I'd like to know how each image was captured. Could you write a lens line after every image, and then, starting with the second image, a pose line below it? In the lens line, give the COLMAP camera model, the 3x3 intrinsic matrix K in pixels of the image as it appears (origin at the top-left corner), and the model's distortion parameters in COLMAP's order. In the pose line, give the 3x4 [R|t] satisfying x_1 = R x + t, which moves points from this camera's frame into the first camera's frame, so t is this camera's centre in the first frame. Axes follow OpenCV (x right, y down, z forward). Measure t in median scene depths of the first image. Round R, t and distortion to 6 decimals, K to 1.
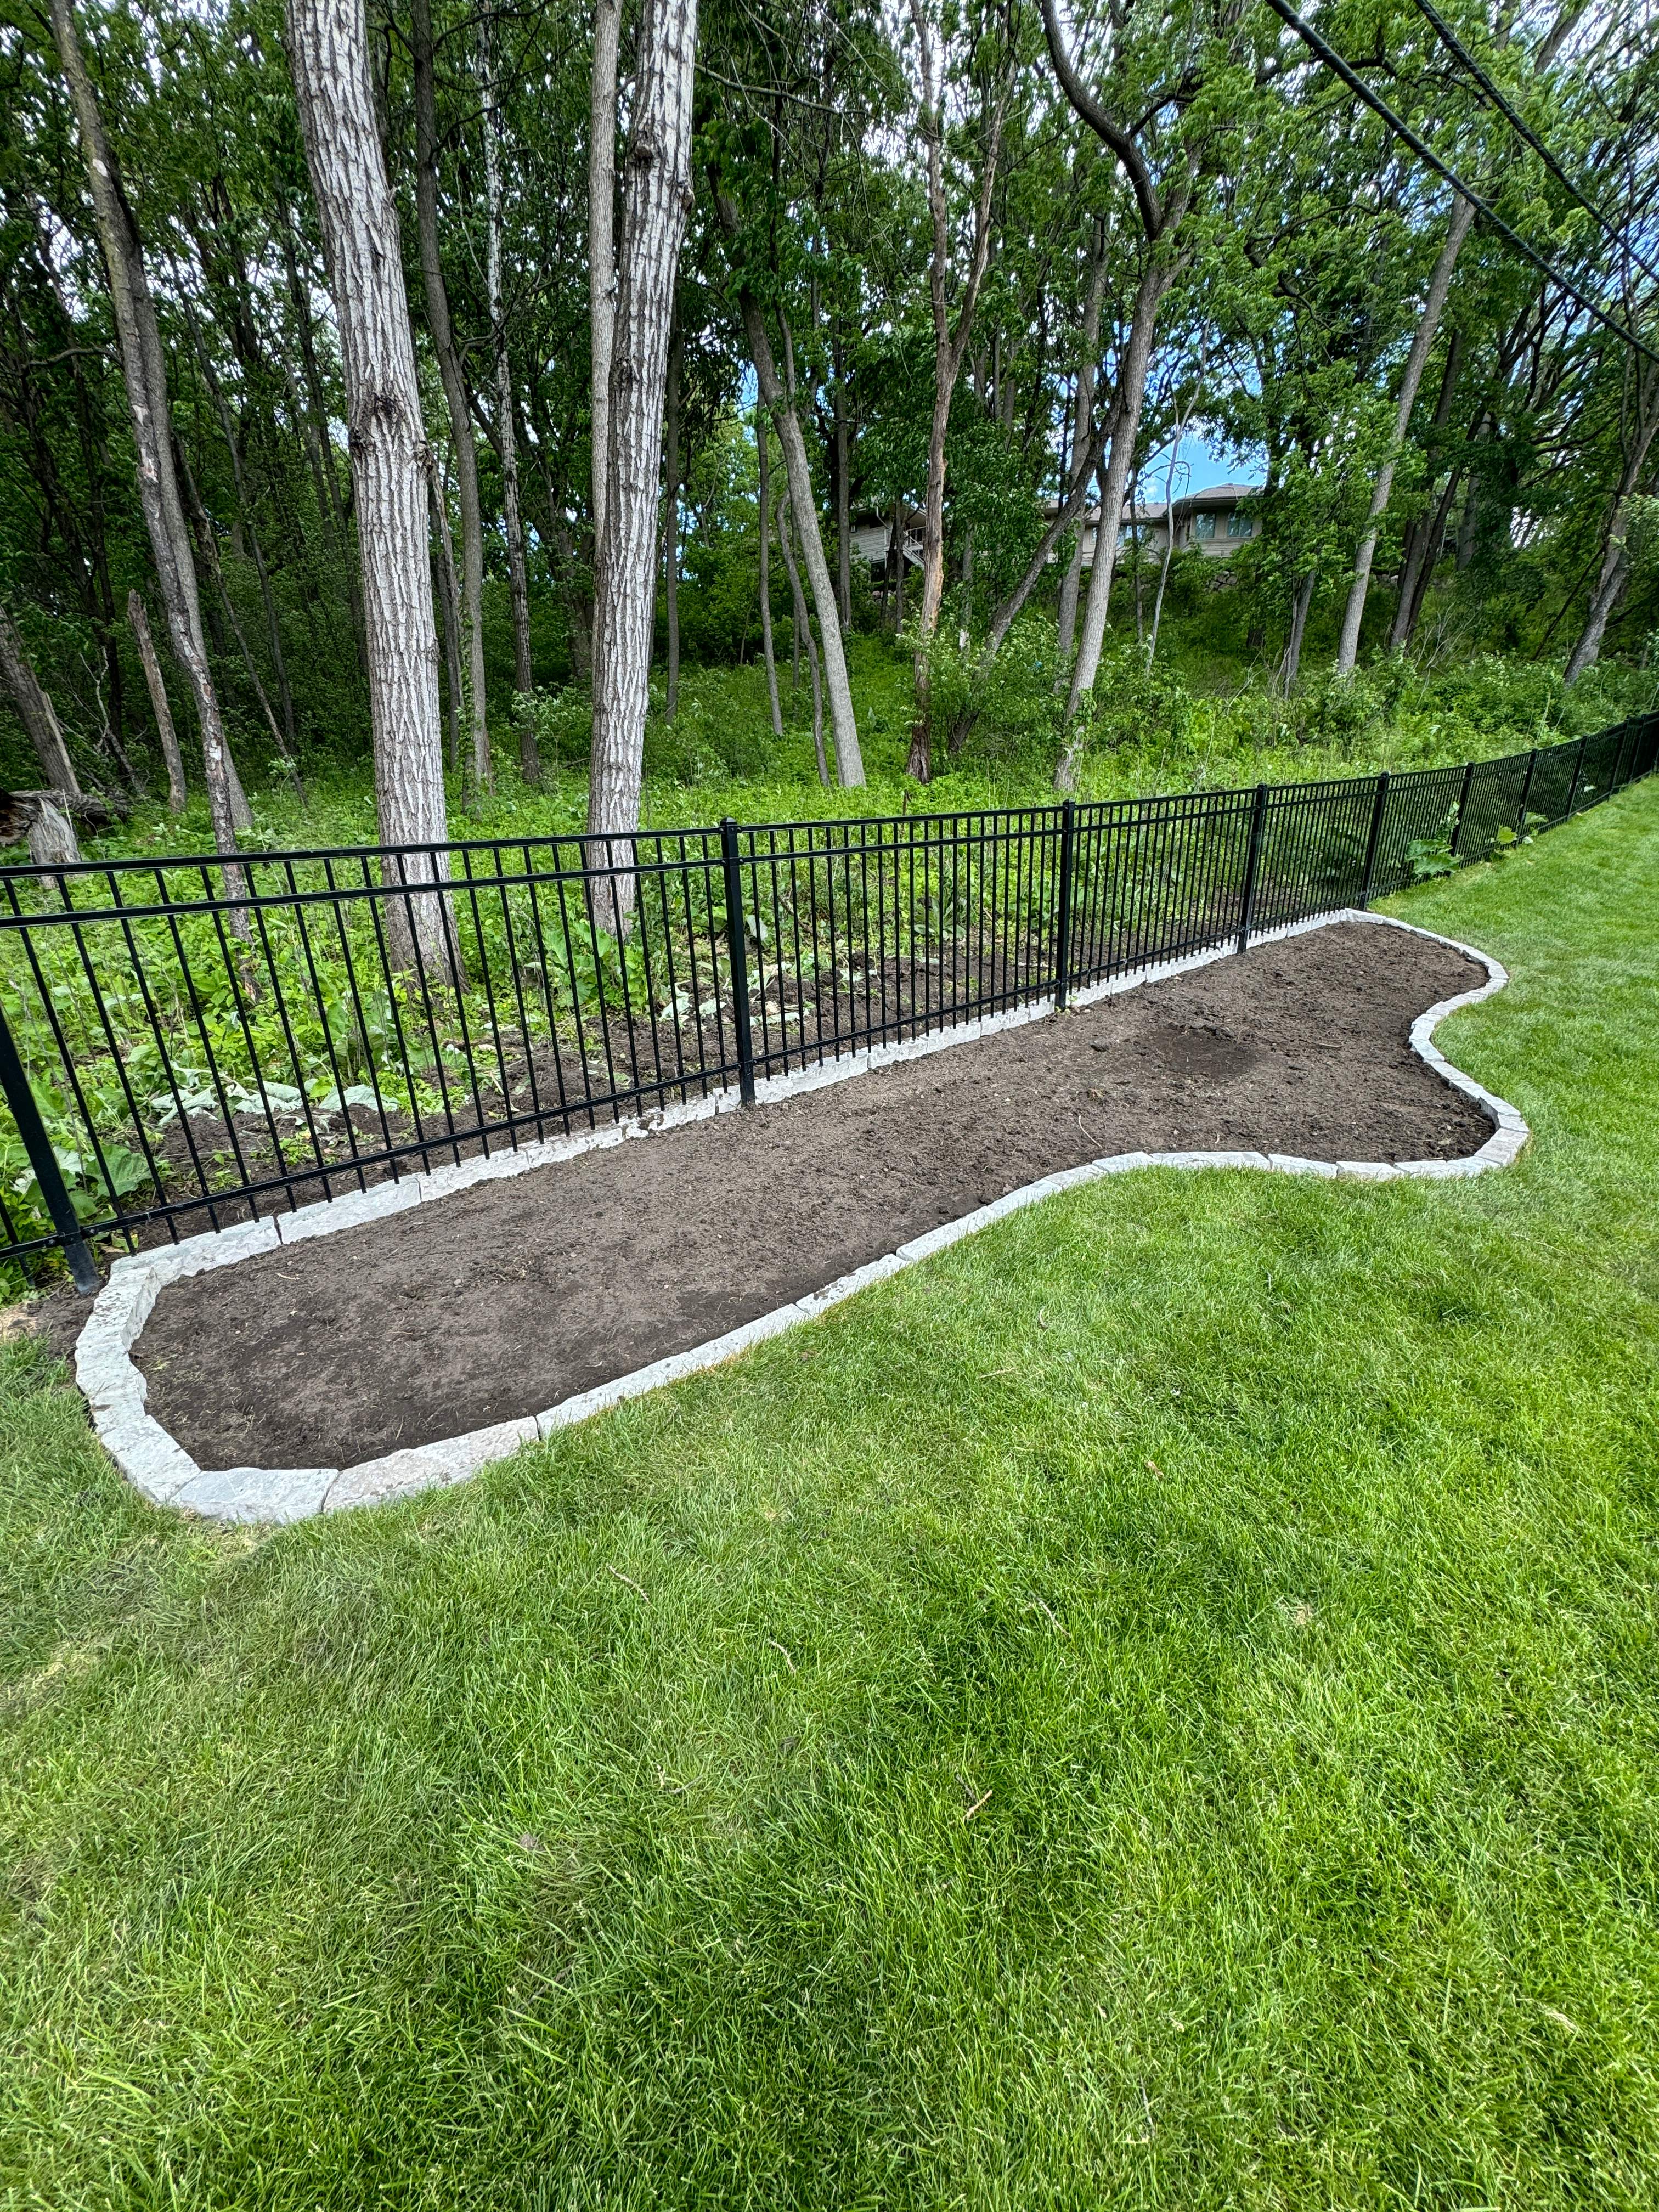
lens RADIAL K [[878.8, 0, 829.5], [0, 878.8, 1106.0], [0, 0, 1]] dist [-0.002158, -0.005858]
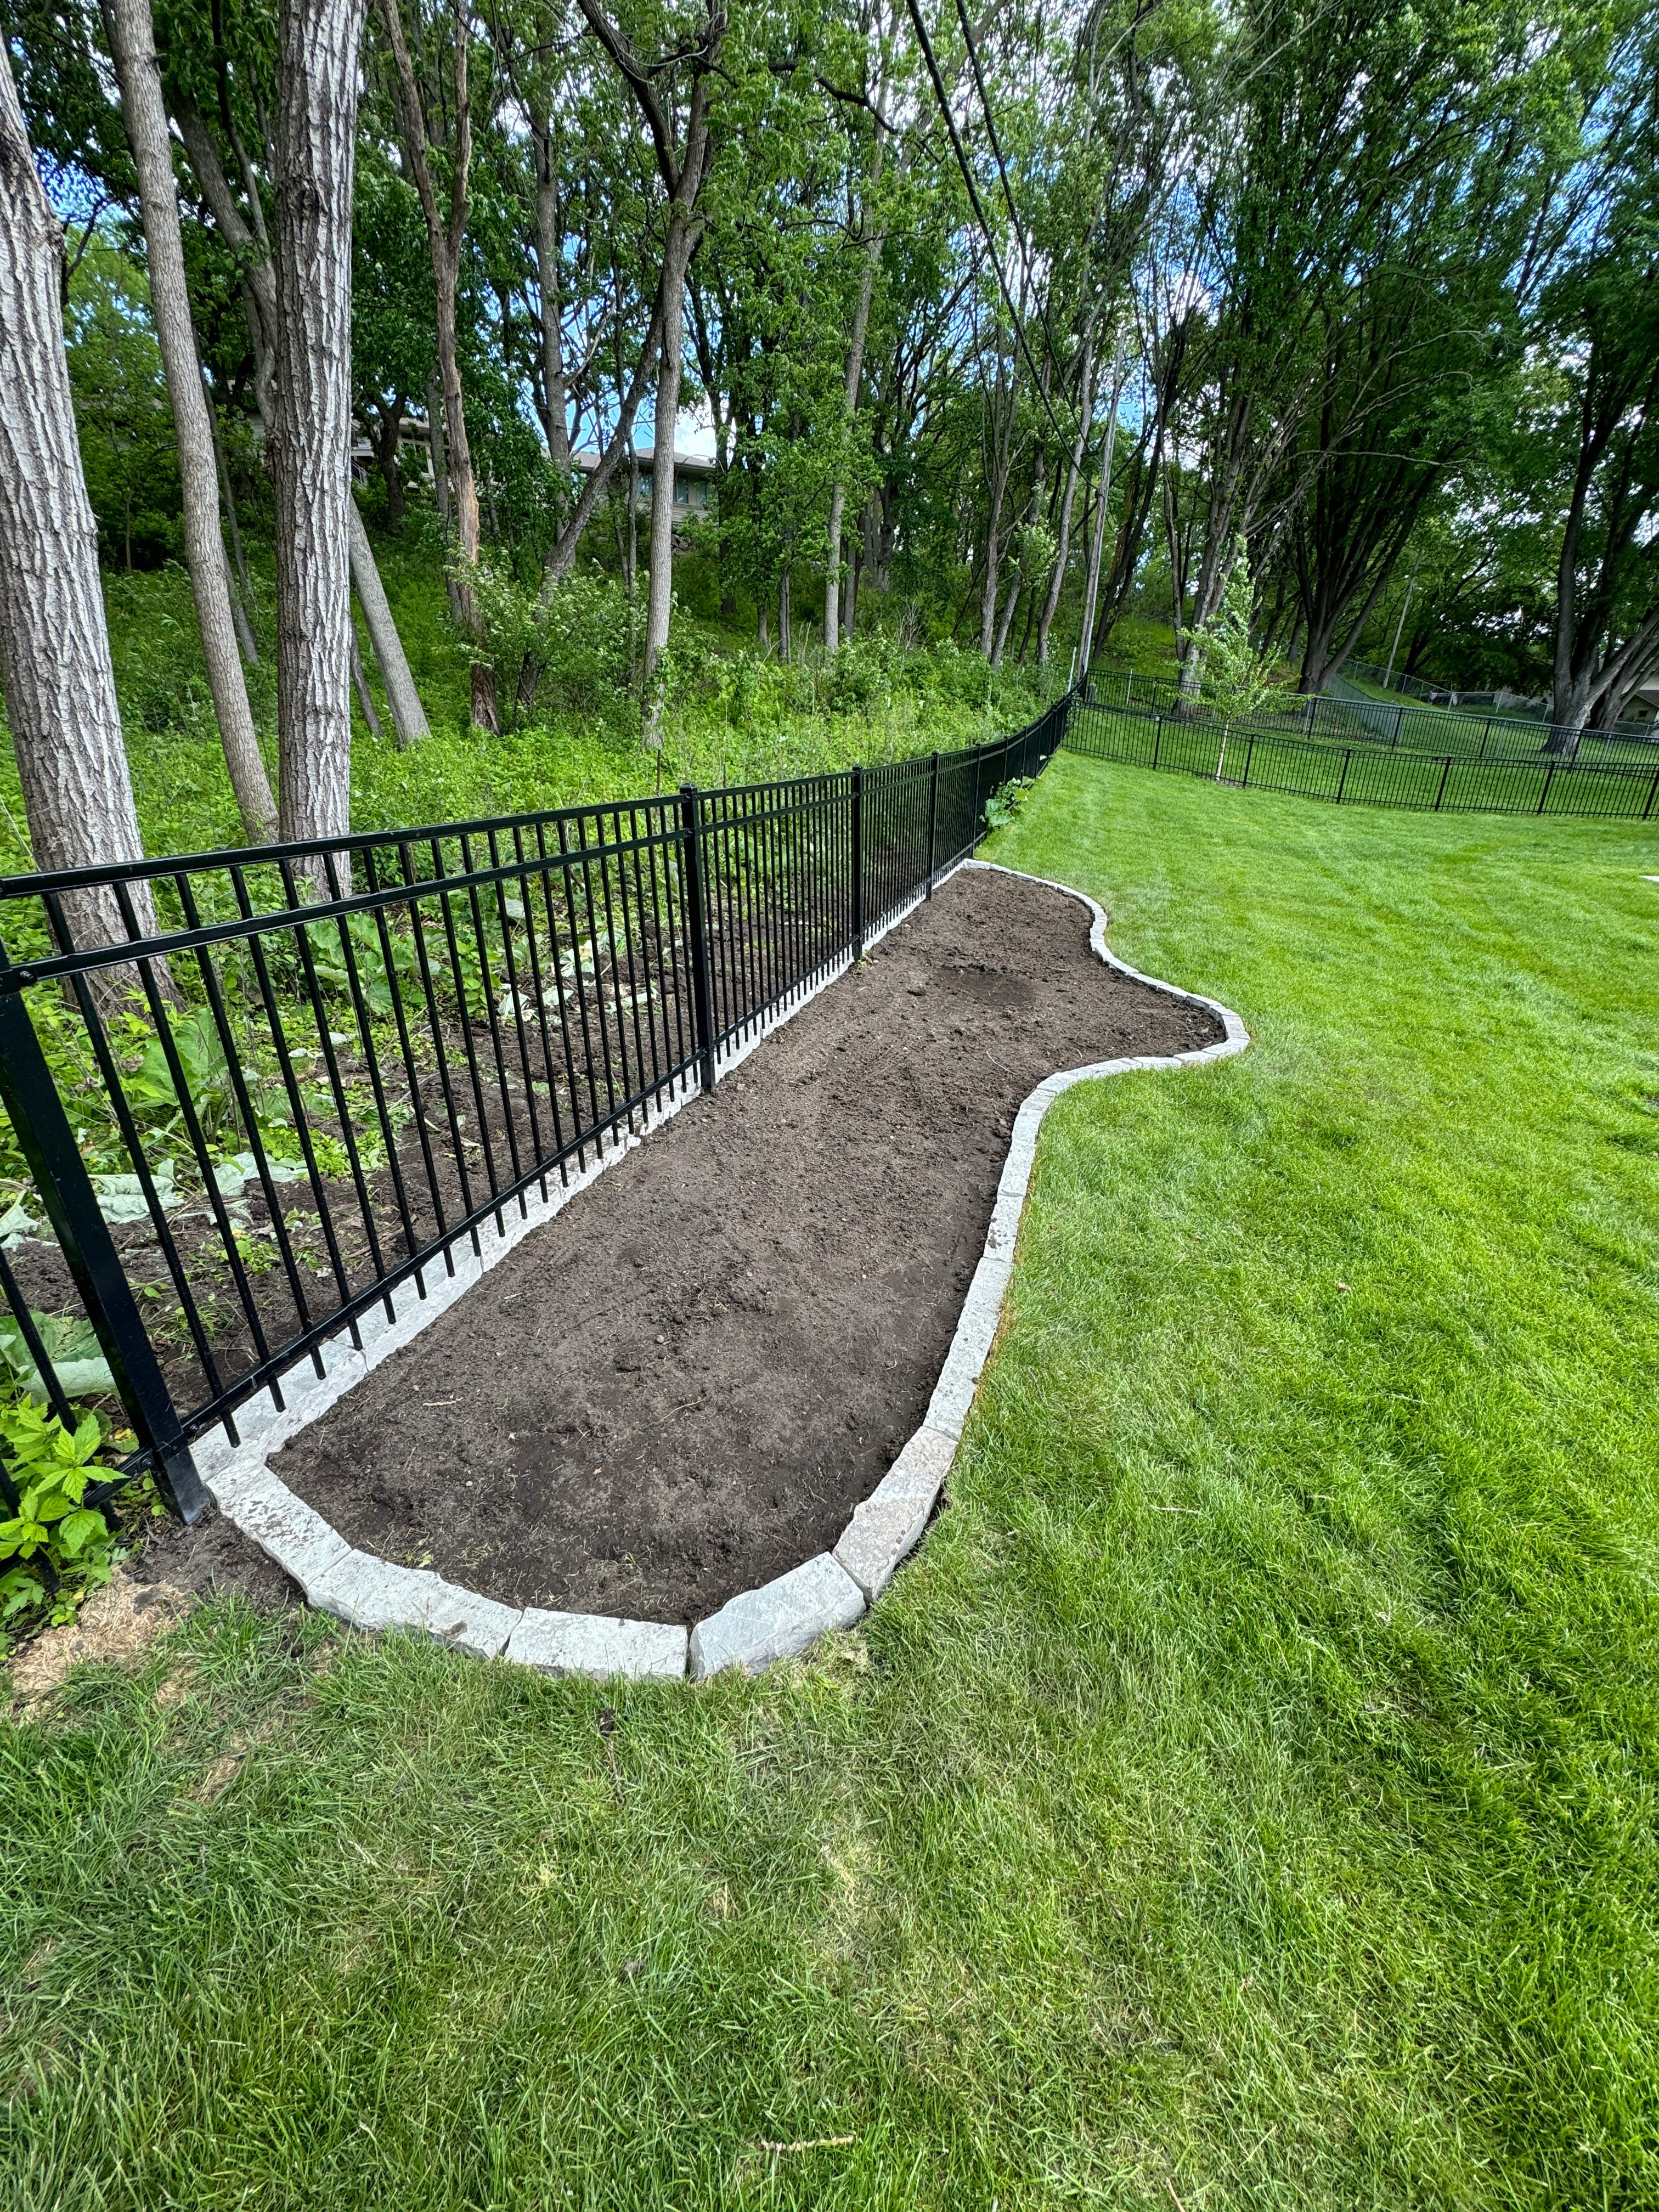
lens RADIAL K [[892.6, 0, 829.5], [0, 892.6, 1106.0], [0, 0, 1]] dist [-0.007678, 0.000204]
pose [[0.845480, -0.176942, 0.503840, -0.394704], [0.157294, 0.984168, 0.081677, -0.037489], [-0.510315, 0.010195, 0.859927, 0.101831]]
